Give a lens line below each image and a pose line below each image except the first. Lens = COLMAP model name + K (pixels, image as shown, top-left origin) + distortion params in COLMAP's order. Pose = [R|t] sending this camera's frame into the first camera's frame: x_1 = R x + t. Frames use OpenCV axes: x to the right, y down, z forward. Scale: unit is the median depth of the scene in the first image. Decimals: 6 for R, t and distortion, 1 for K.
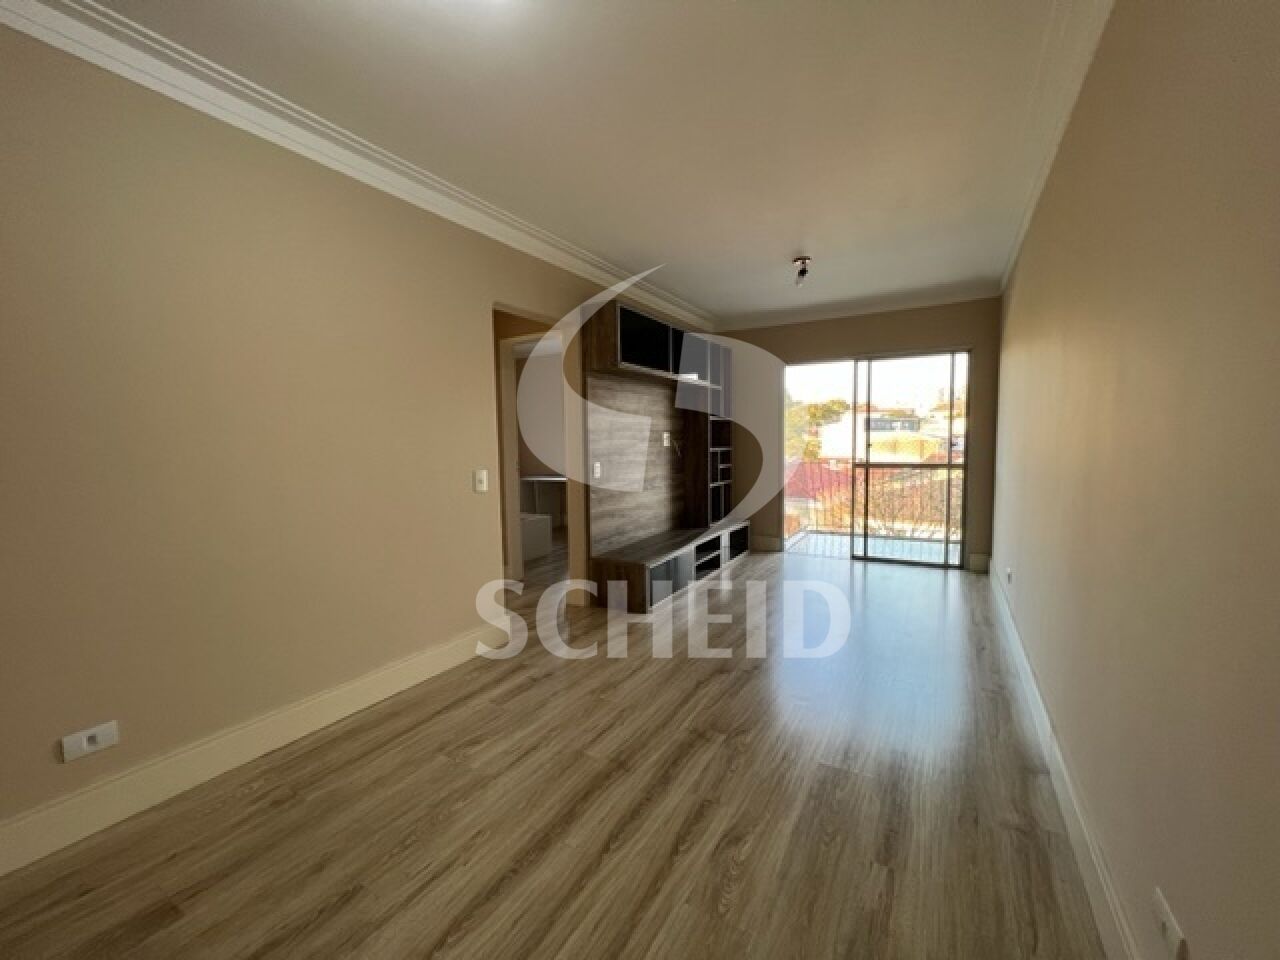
lens RADIAL K [[507.2, 0, 632.2], [0, 507.2, 480.7], [0, 0, 1]] dist [-0.000679, 0.001113]
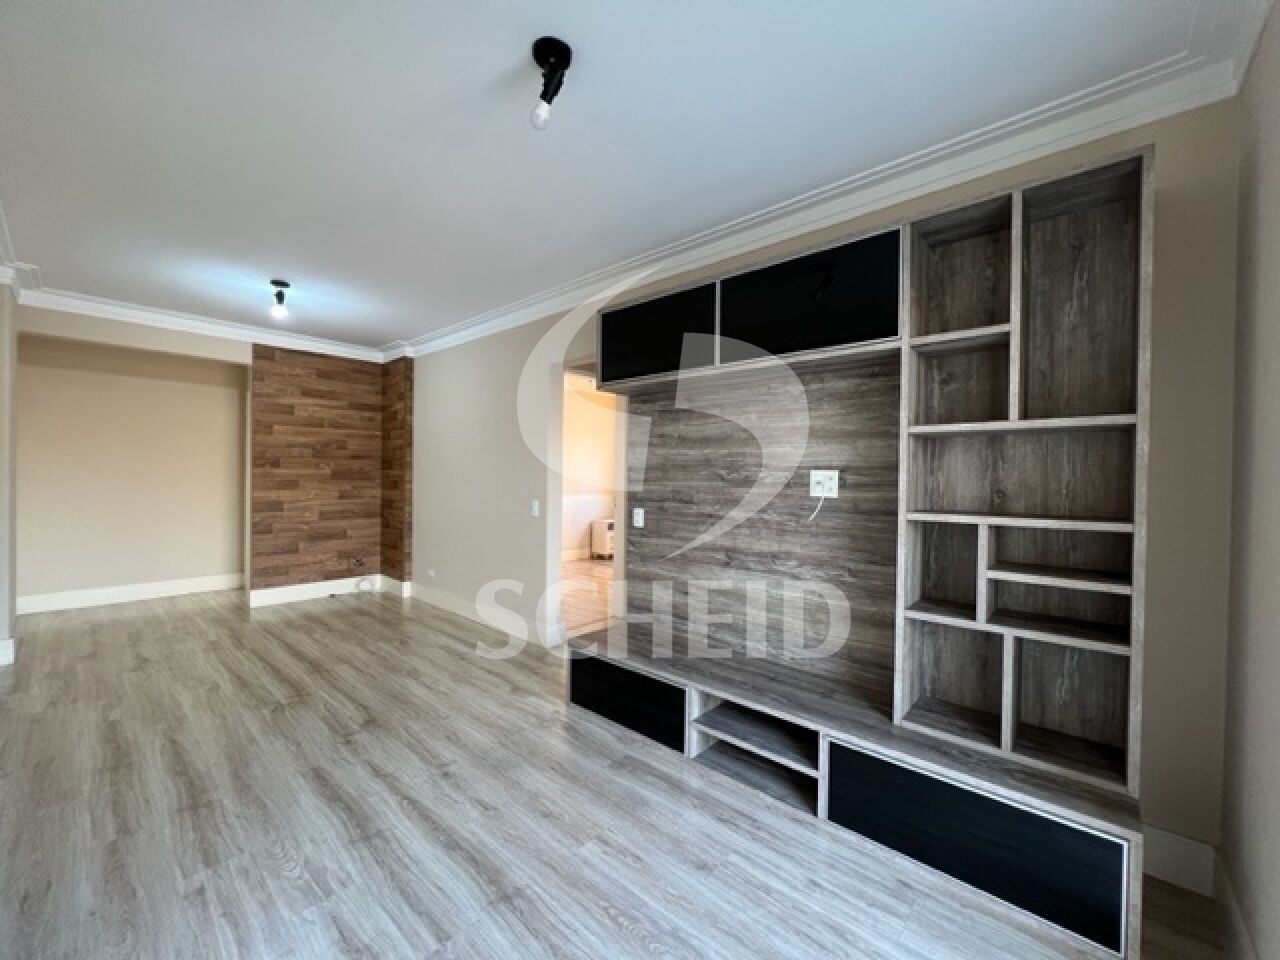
lens RADIAL K [[507.2, 0, 634.9], [0, 507.2, 481.3], [0, 0, 1]] dist [-0.000679, 0.001113]
pose [[-0.174330, 0.023141, -0.984415, 0.916683], [-0.088509, 0.995309, 0.039071, -0.138872], [0.980701, 0.093941, -0.171464, 1.452847]]
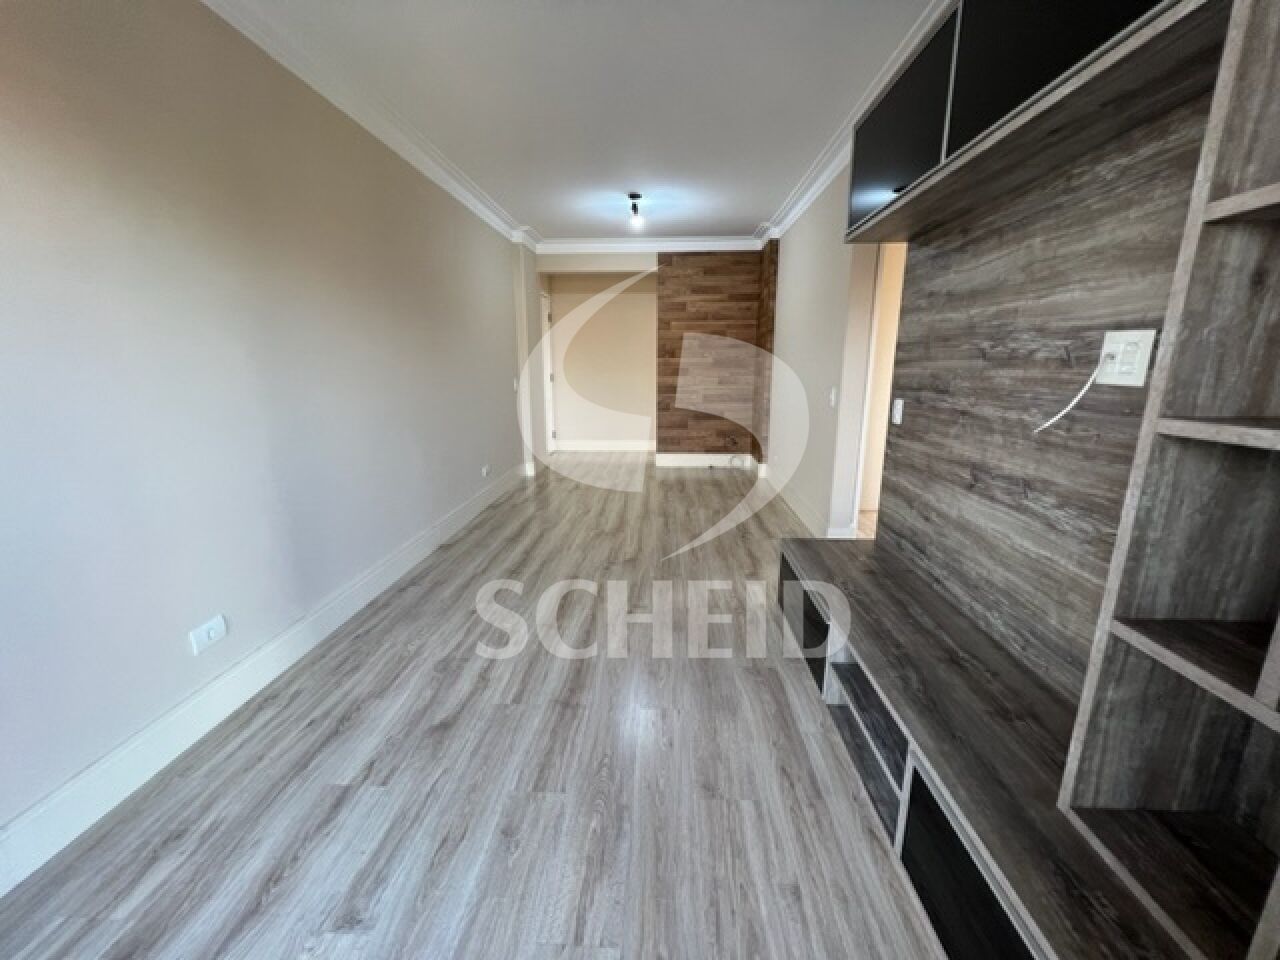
lens RADIAL K [[507.2, 0, 643.6], [0, 507.2, 479.8], [0, 0, 1]] dist [-0.000679, 0.001113]
pose [[-0.870779, 0.126860, -0.475026, 0.631125], [-0.023179, 0.954475, 0.297390, -0.148752], [0.491128, 0.269972, -0.828196, 1.769709]]
